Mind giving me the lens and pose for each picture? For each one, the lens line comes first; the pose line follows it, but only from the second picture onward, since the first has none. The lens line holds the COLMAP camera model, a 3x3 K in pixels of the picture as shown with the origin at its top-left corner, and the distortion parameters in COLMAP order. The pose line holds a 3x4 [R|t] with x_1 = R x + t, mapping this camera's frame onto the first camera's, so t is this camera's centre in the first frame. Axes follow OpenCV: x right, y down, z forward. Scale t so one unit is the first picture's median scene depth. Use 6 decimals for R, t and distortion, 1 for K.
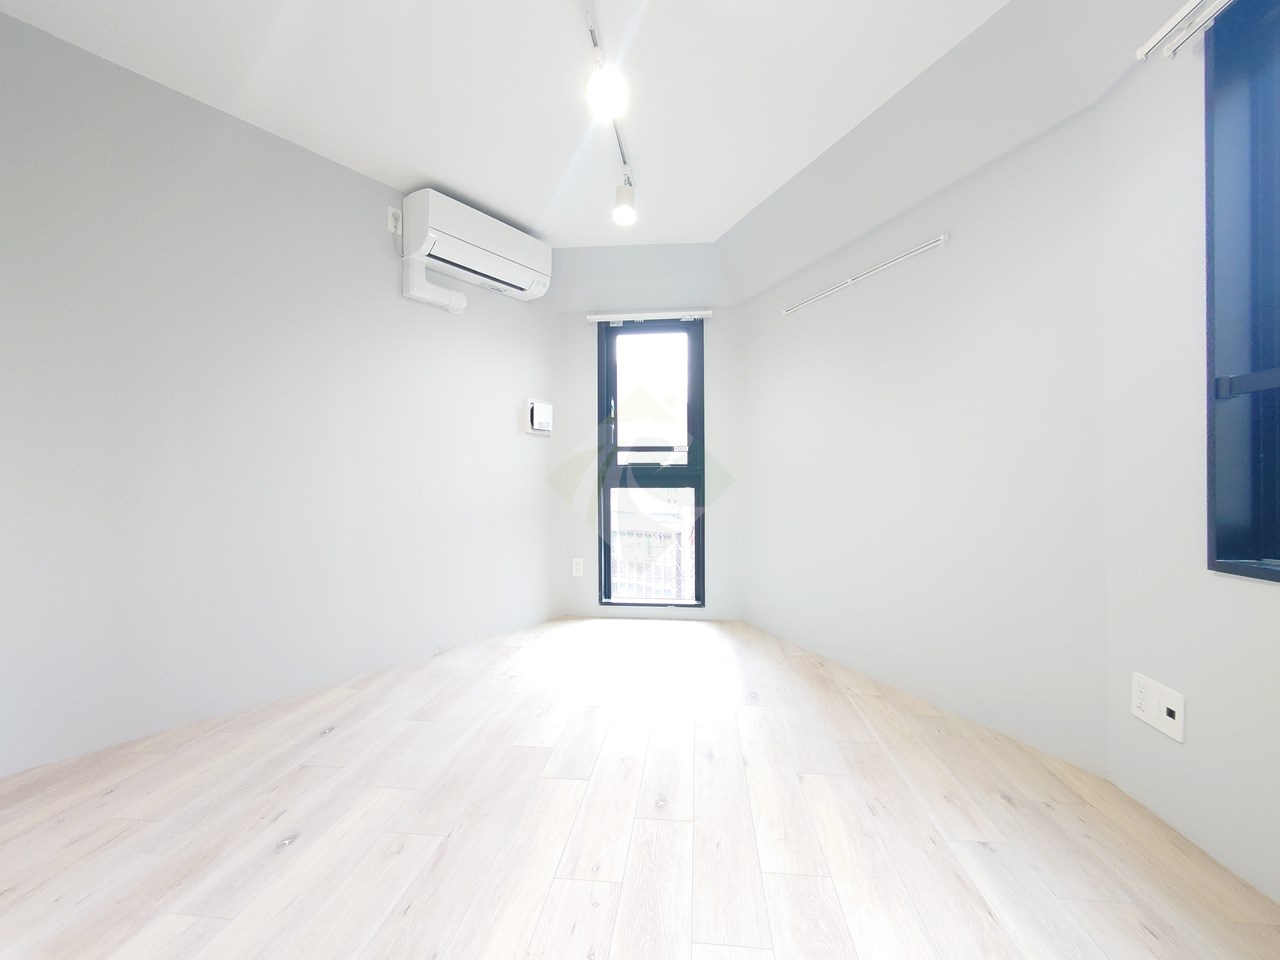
lens RADIAL K [[548.3, 0, 639.2], [0, 548.3, 481.4], [0, 0, 1]] dist [0.001179, -0.002374]
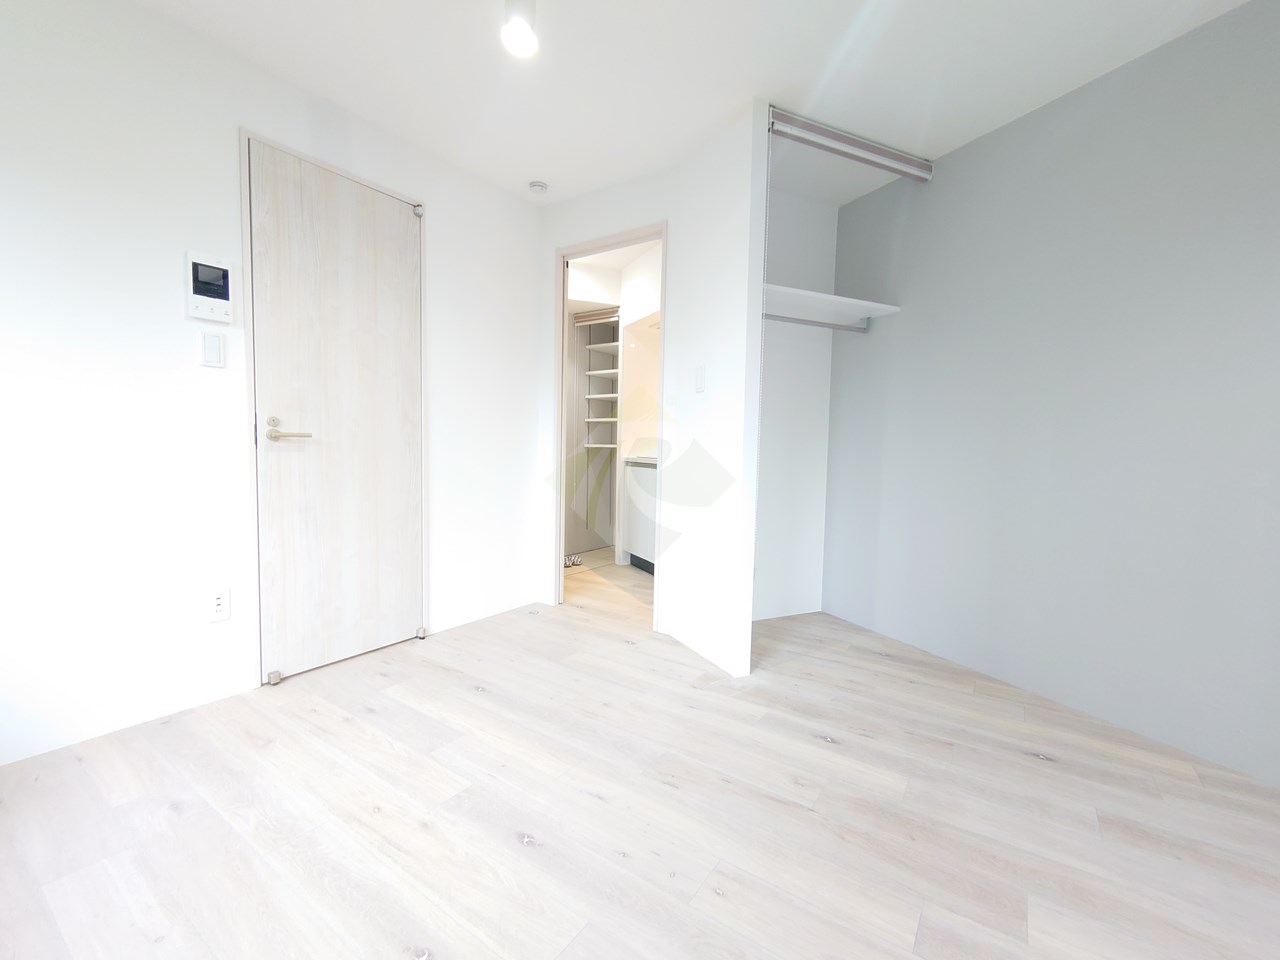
lens RADIAL K [[548.3, 0, 639.2], [0, 548.3, 481.4], [0, 0, 1]] dist [0.001179, -0.002374]
pose [[-0.479784, 0.050692, -0.875921, 0.326400], [-0.018321, 0.997533, 0.067765, -0.024861], [0.877195, 0.048560, -0.477671, 0.544012]]
